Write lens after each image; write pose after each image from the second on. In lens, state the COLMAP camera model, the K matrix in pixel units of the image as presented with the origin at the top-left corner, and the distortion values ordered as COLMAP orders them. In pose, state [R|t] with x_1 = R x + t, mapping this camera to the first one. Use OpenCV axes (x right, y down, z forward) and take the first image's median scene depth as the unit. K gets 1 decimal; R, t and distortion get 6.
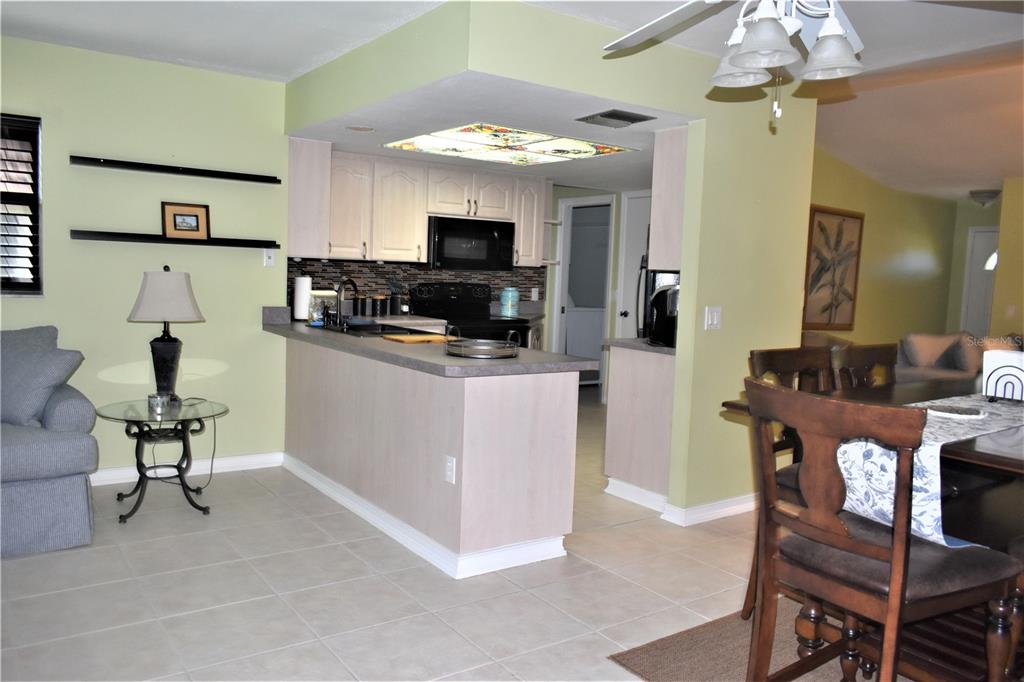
lens RADIAL K [[783.7, 0, 514.5], [0, 783.7, 337.5], [0, 0, 1]] dist [-0.025727, 0.013477]
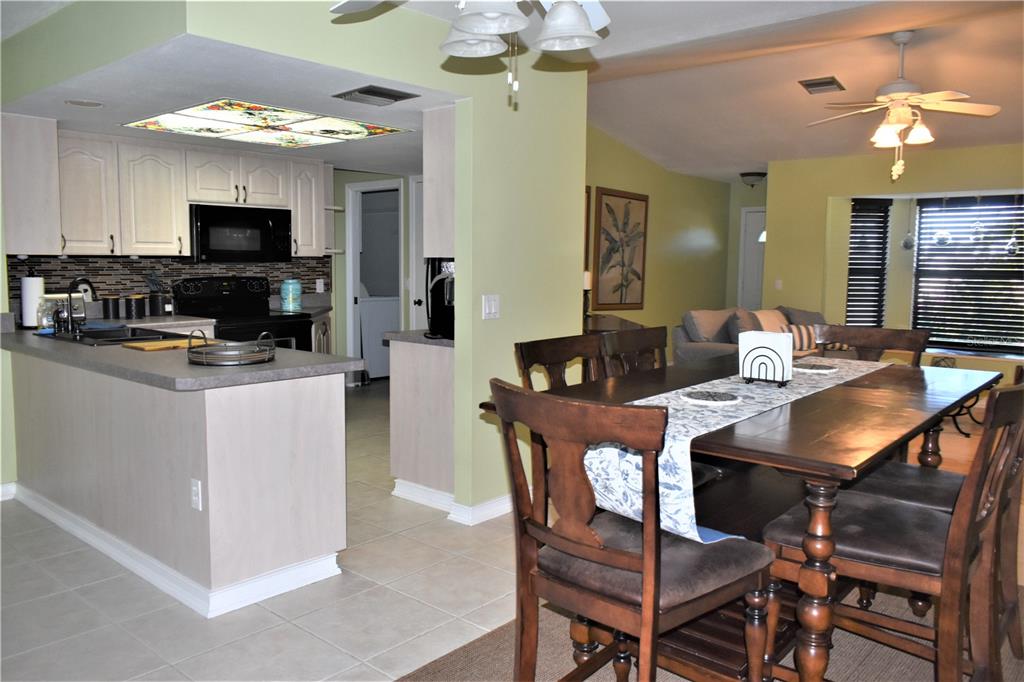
lens RADIAL K [[783.7, 0, 514.5], [0, 783.7, 337.5], [0, 0, 1]] dist [-0.025727, 0.013477]
pose [[0.972106, -0.051139, 0.228898, 0.040983], [0.046786, 0.998607, 0.024406, -0.006225], [-0.229828, -0.013016, 0.973144, 0.039744]]
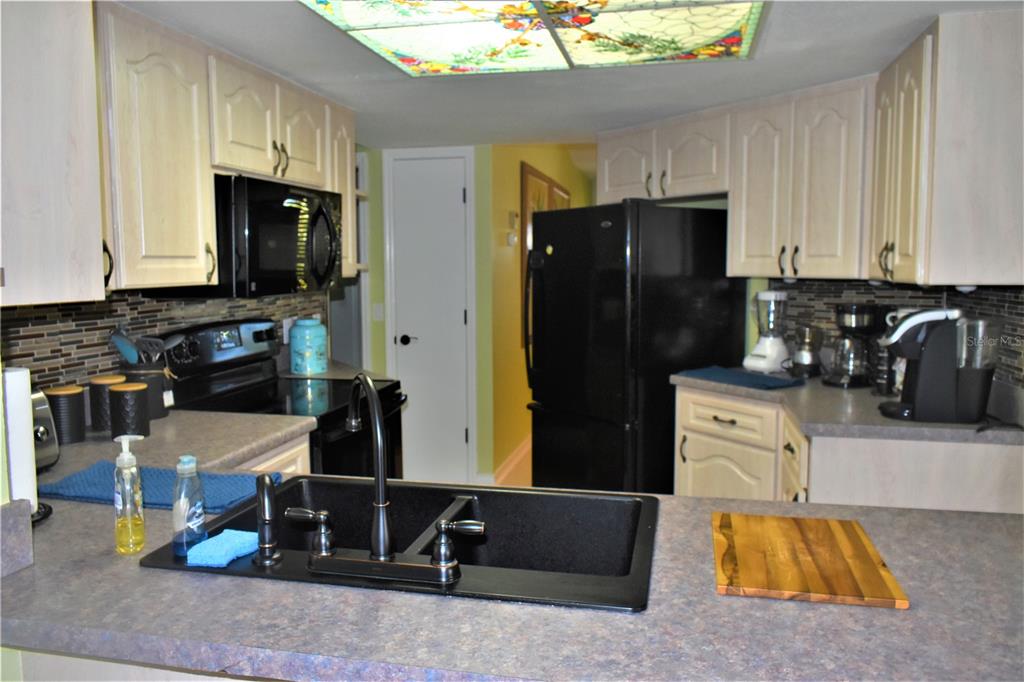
lens RADIAL K [[776.5, 0, 511.8], [0, 776.5, 336.4], [0, 0, 1]] dist [-0.001843, 0.004790]
pose [[0.741511, -0.104111, 0.662814, -0.277496], [0.088653, 0.994429, 0.057020, -0.077947], [-0.665058, 0.016479, 0.746610, 0.585658]]
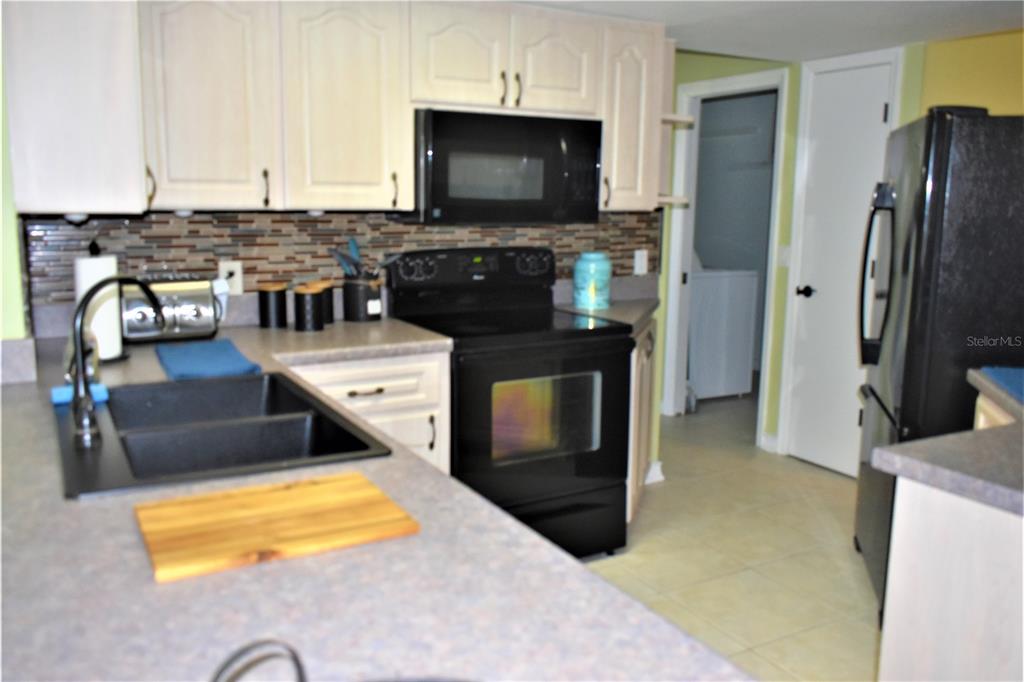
lens RADIAL K [[849.9, 0, 512.0], [0, 849.9, 341.0], [0, 0, 1]] dist [-0.024601, 0.005781]
pose [[0.994436, -0.006075, -0.105169, -0.000445], [0.014409, 0.996797, 0.078667, -0.057044], [0.104354, -0.079745, 0.991338, 0.500817]]
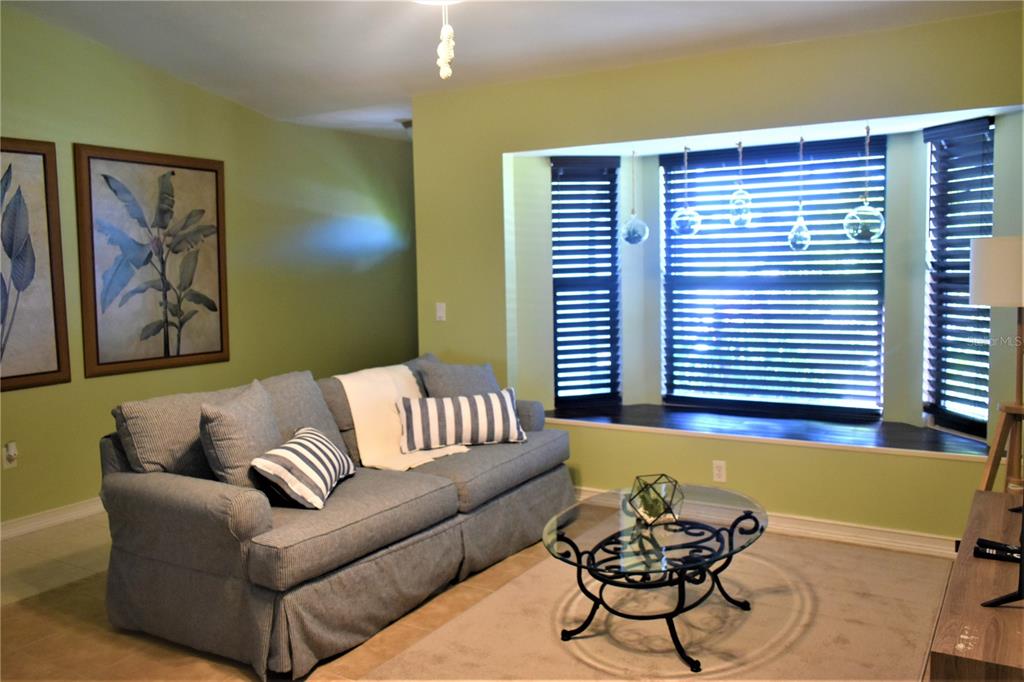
lens RADIAL K [[881.0, 0, 512.0], [0, 881.0, 341.0], [0, 0, 1]] dist [-0.003602, 0.003221]
pose [[0.917021, -0.100861, 0.385876, 0.560798], [0.093902, 0.994898, 0.036895, -0.041678], [-0.387628, 0.002400, 0.921813, 0.450220]]
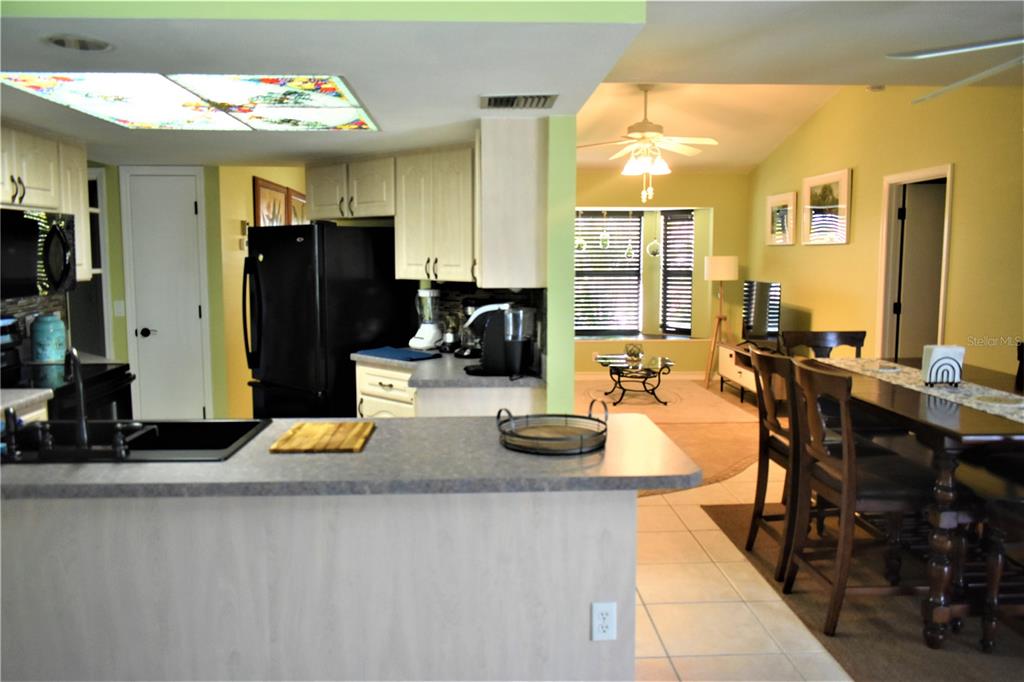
lens RADIAL K [[783.7, 0, 514.5], [0, 783.7, 337.5], [0, 0, 1]] dist [-0.025727, 0.013477]
pose [[0.536303, -0.127910, 0.834277, -0.365792], [0.089481, 0.991496, 0.094493, -0.080510], [-0.839269, 0.023975, 0.543188, 0.387278]]
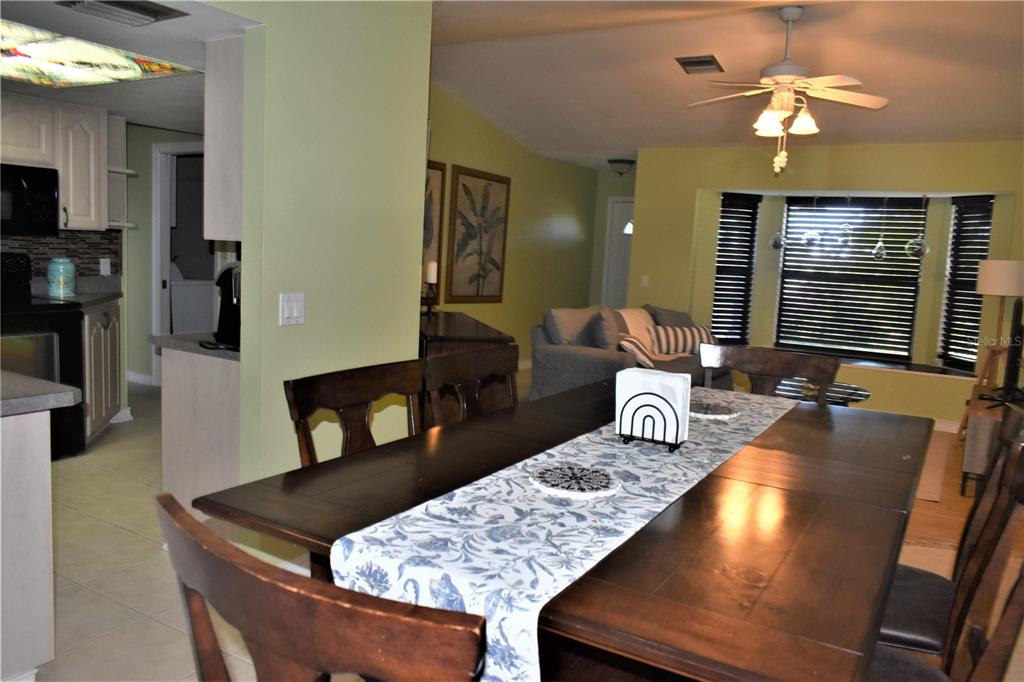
lens RADIAL K [[783.7, 0, 514.5], [0, 783.7, 337.5], [0, 0, 1]] dist [-0.025727, 0.013477]
pose [[0.919130, -0.036748, 0.392236, 0.108357], [0.017895, 0.998507, 0.051615, -0.021640], [-0.393548, -0.040421, 0.918415, 0.173625]]
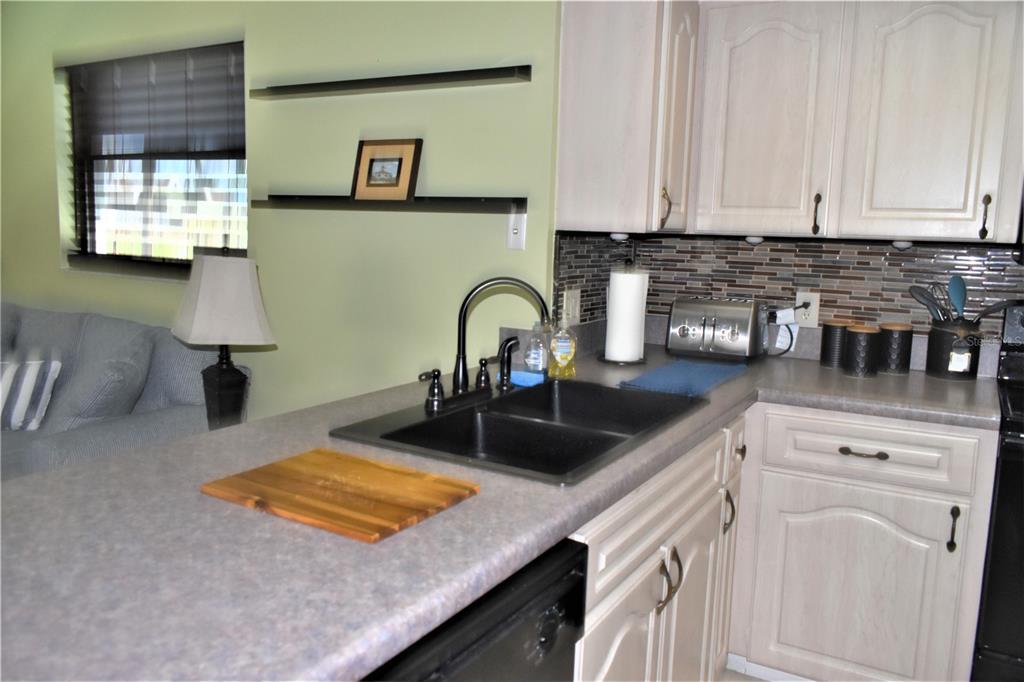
lens RADIAL K [[783.7, 0, 514.5], [0, 783.7, 337.5], [0, 0, 1]] dist [-0.025727, 0.013477]
pose [[0.413788, 0.099319, -0.904940, 0.120475], [-0.091631, 0.993527, 0.067143, -0.055789], [0.905750, 0.055138, 0.420210, 0.648390]]
